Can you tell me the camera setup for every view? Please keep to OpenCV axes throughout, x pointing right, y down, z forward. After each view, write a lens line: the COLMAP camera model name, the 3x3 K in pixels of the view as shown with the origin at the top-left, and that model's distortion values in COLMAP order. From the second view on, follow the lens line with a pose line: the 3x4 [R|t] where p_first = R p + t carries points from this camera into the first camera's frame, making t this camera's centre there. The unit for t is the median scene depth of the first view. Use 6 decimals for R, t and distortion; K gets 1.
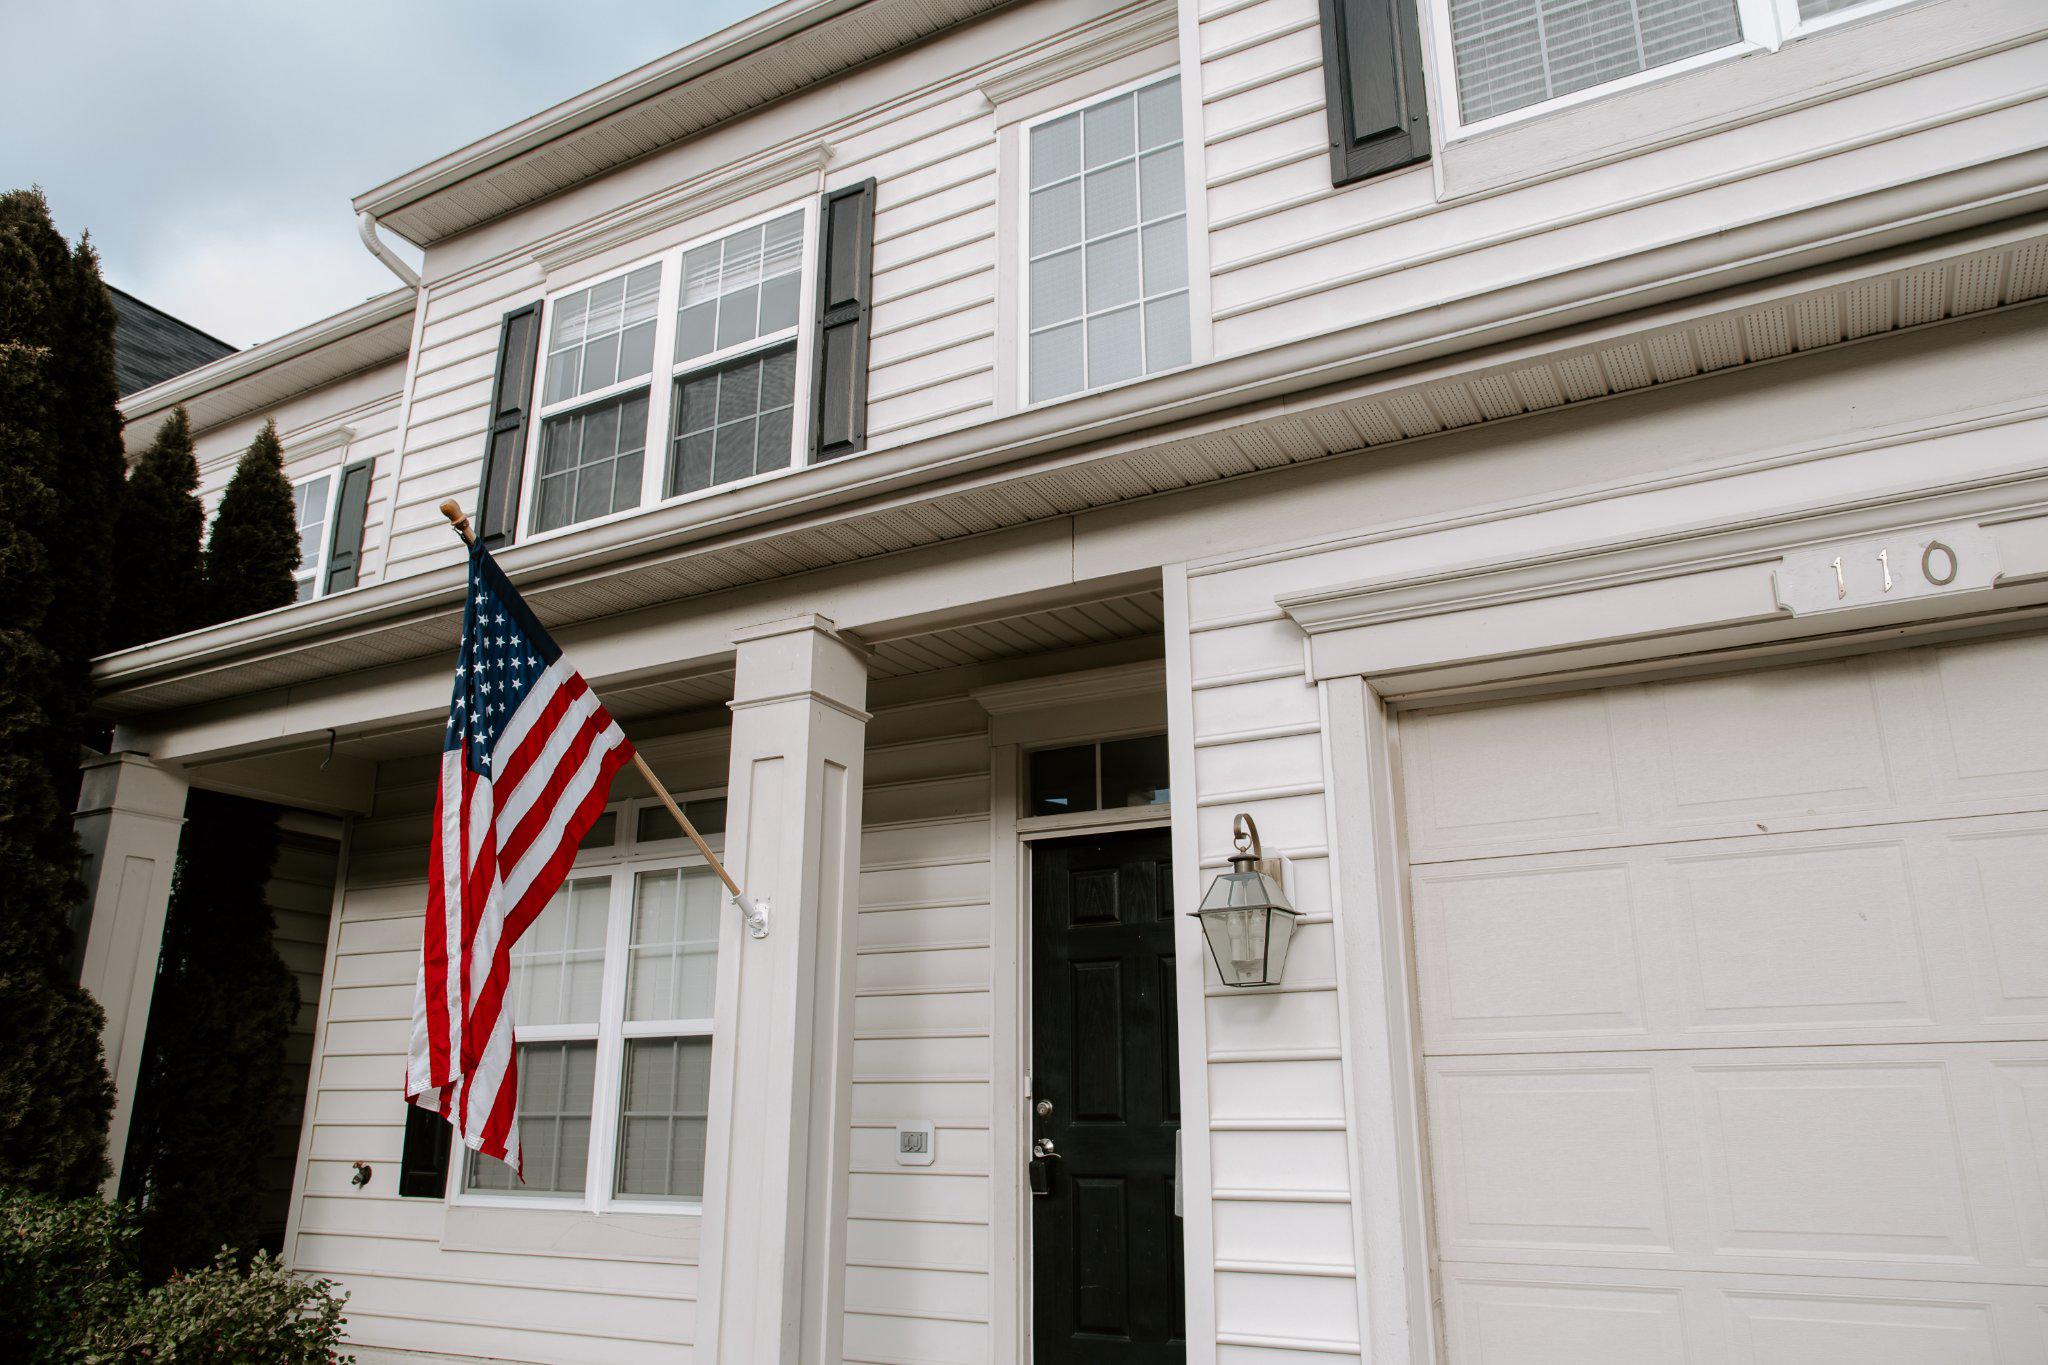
lens RADIAL K [[1417.9, 0, 1024.0], [0, 1417.9, 682.5], [0, 0, 1]] dist [-0.023115, 0.024783]
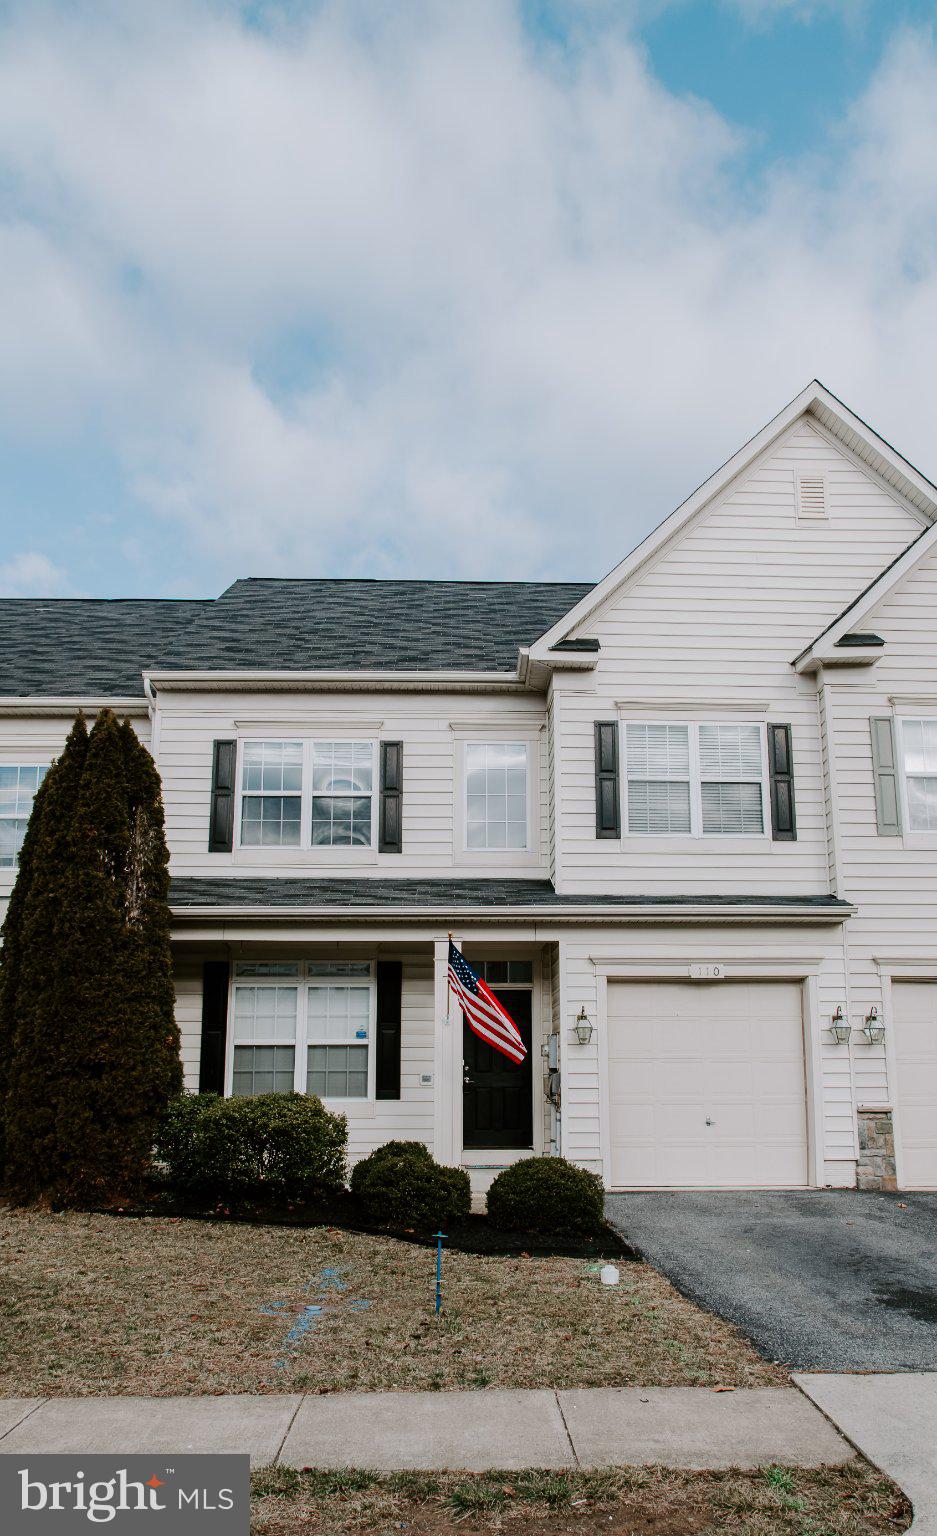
lens RADIAL K [[1132.7, 0, 467.9], [0, 1132.7, 840.6], [0, 0, 1]] dist [-0.023149, -0.000220]
pose [[0.866389, 0.099630, 0.489330, -1.319627], [-0.147403, 0.987256, 0.059975, -0.392153], [-0.477118, -0.124091, 0.870034, -1.263326]]
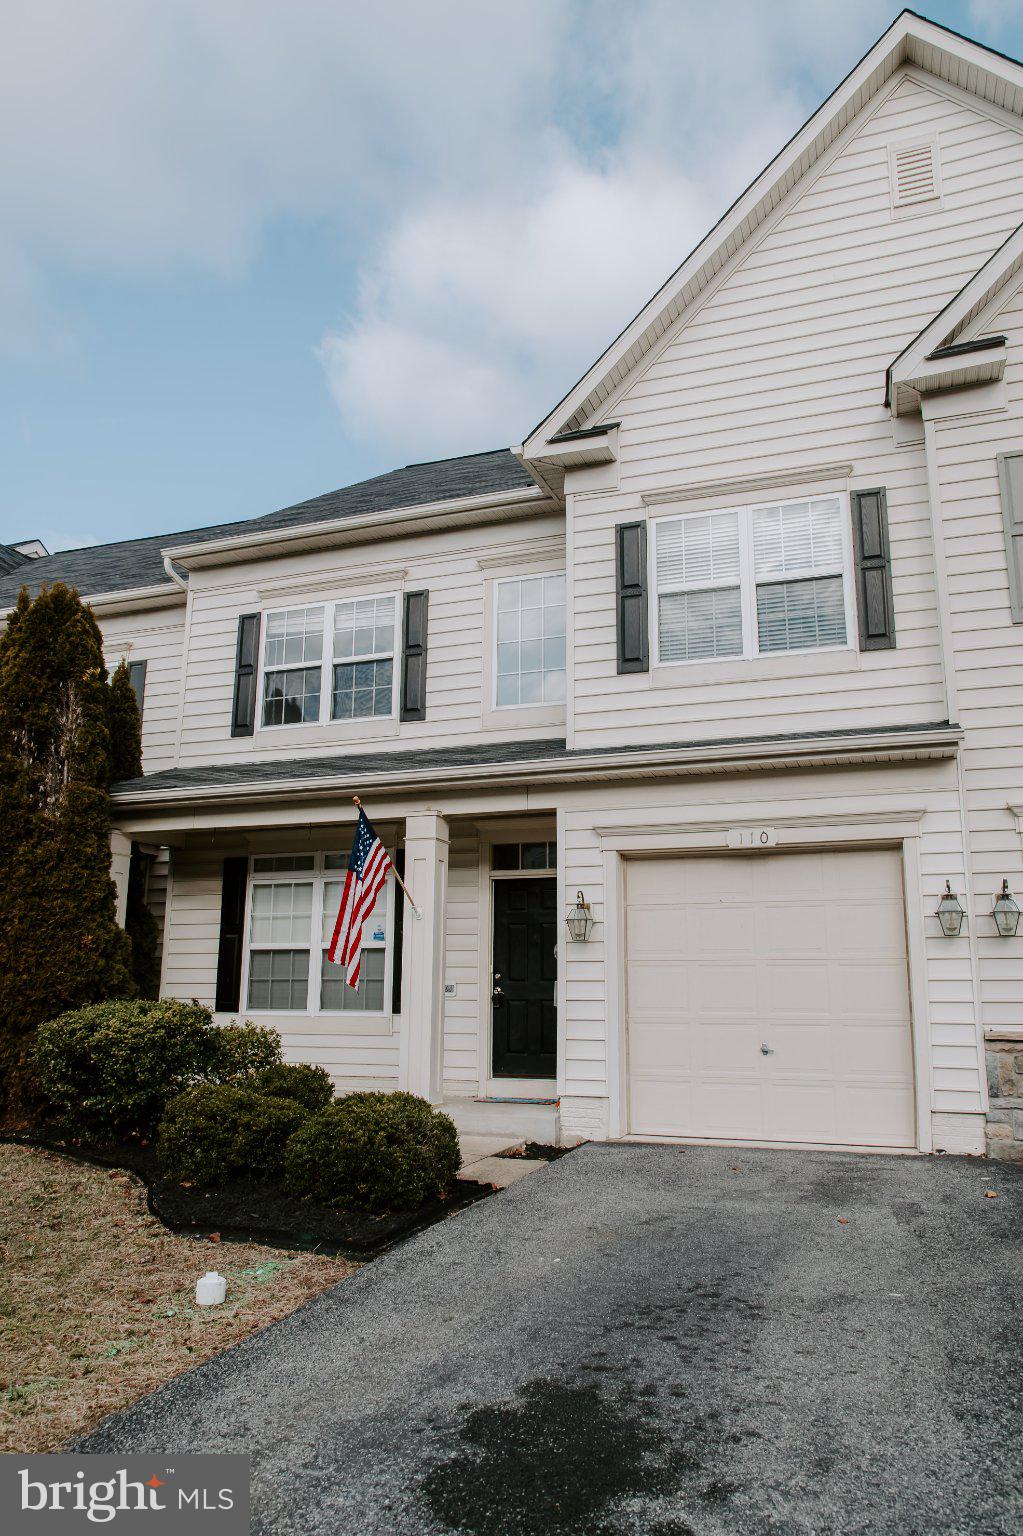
lens RADIAL K [[1063.4, 0, 526.9], [0, 1063.4, 763.4], [0, 0, 1]] dist [-0.023115, 0.024783]
pose [[0.988591, 0.037104, 0.145983, -0.236615], [-0.049374, 0.995463, 0.081341, -0.274500], [-0.142303, -0.087621, 0.985937, -0.978772]]
